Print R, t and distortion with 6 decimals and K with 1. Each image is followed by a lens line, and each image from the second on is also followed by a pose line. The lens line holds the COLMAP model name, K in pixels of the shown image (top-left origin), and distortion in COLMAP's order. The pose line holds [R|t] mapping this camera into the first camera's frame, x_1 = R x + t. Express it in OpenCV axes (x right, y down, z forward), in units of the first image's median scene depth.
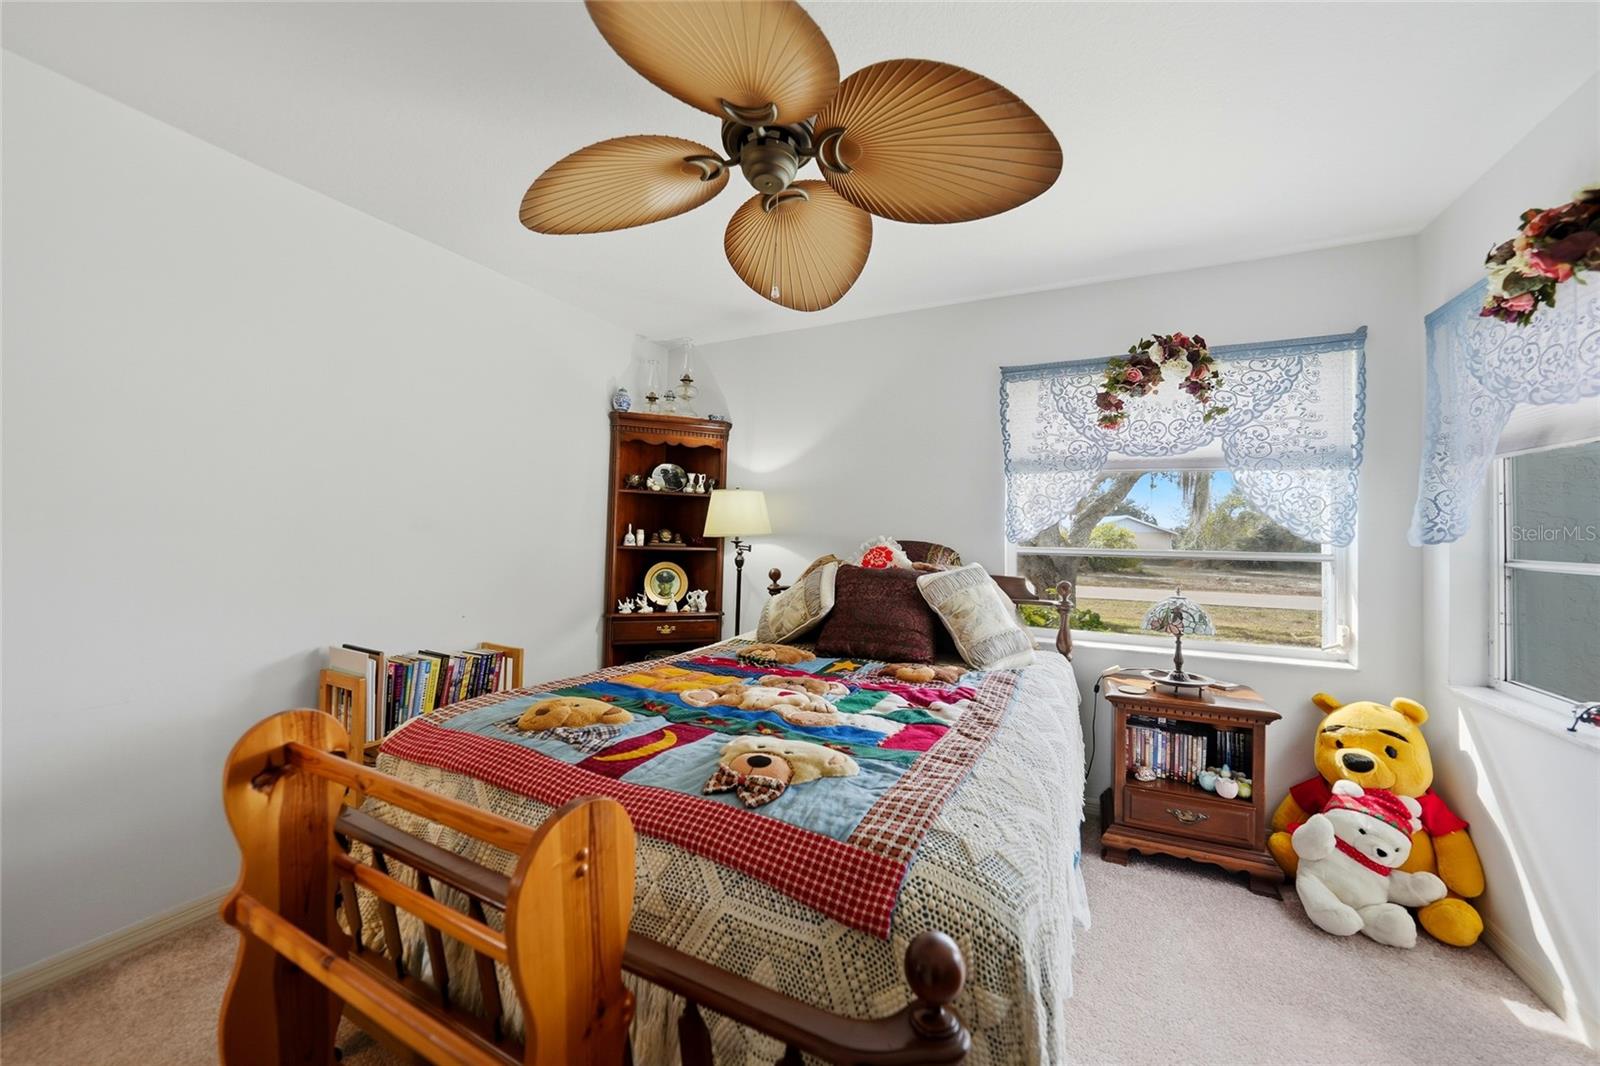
lens RADIAL K [[556.1, 0, 792.8], [0, 556.1, 535.5], [0, 0, 1]] dist [-0.014547, 0.000260]
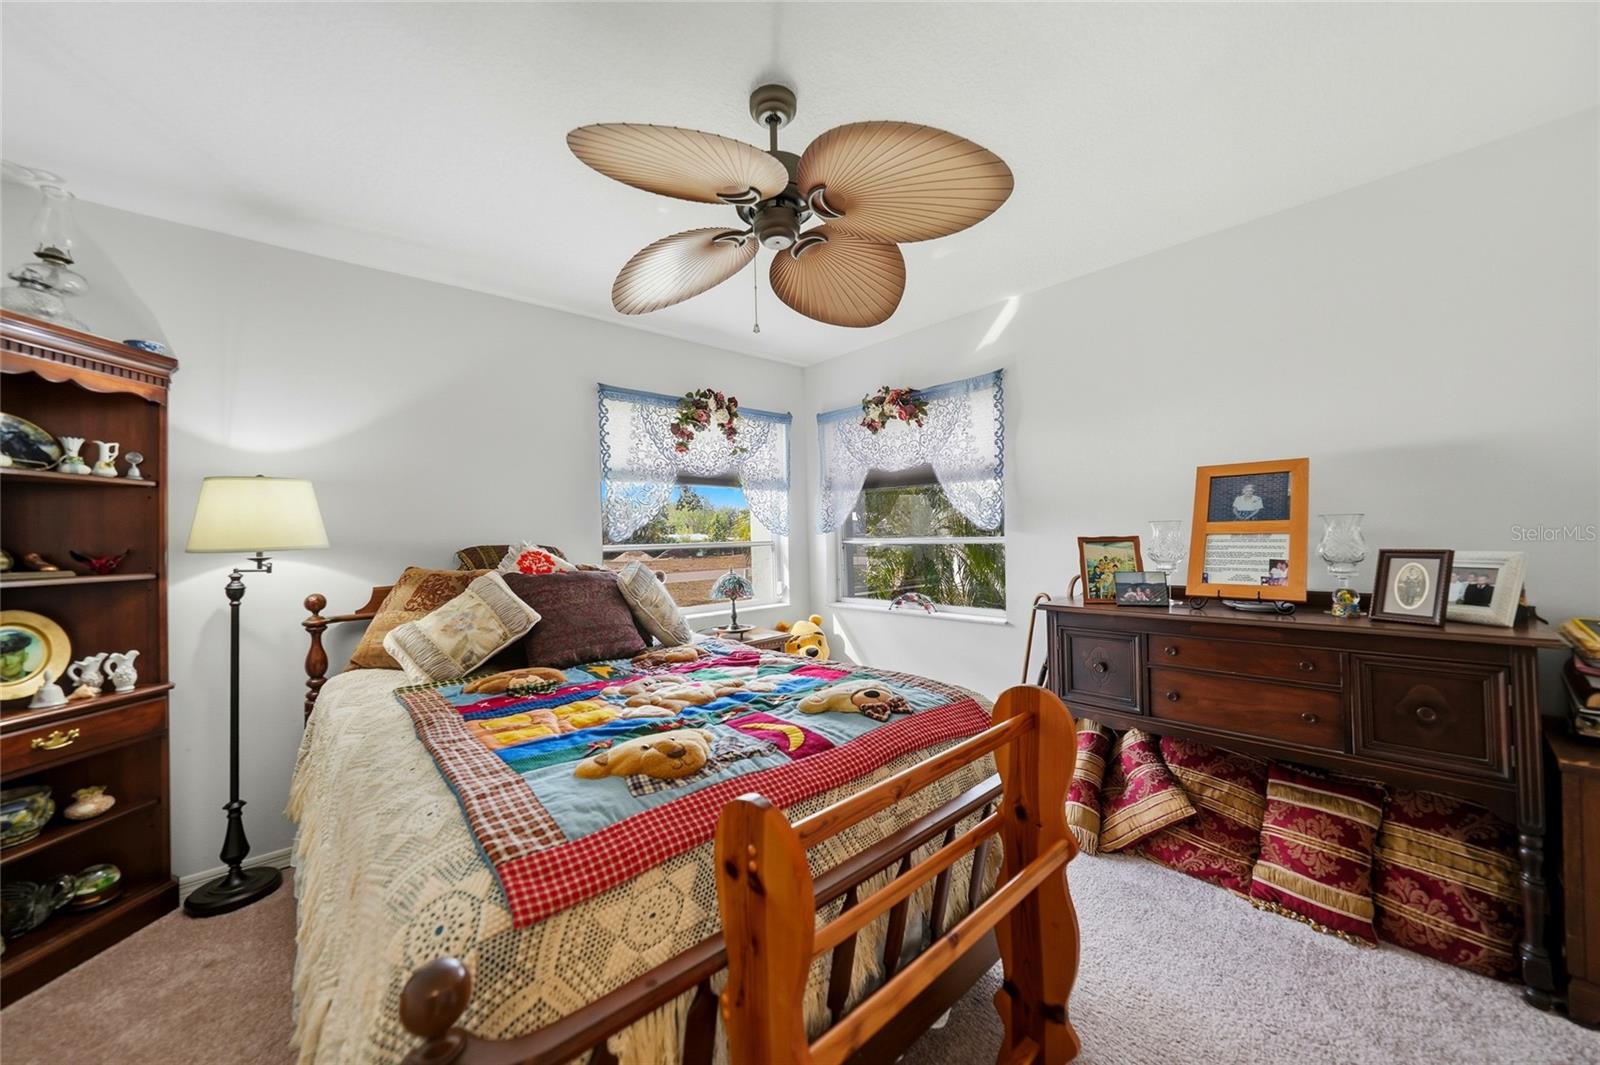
lens RADIAL K [[556.1, 0, 792.8], [0, 556.1, 535.0], [0, 0, 1]] dist [-0.014547, 0.000260]
pose [[0.401243, -0.027627, 0.915555, -0.521542], [0.030147, 0.999402, 0.016945, -0.009858], [-0.915475, 0.020802, 0.401836, 0.224372]]
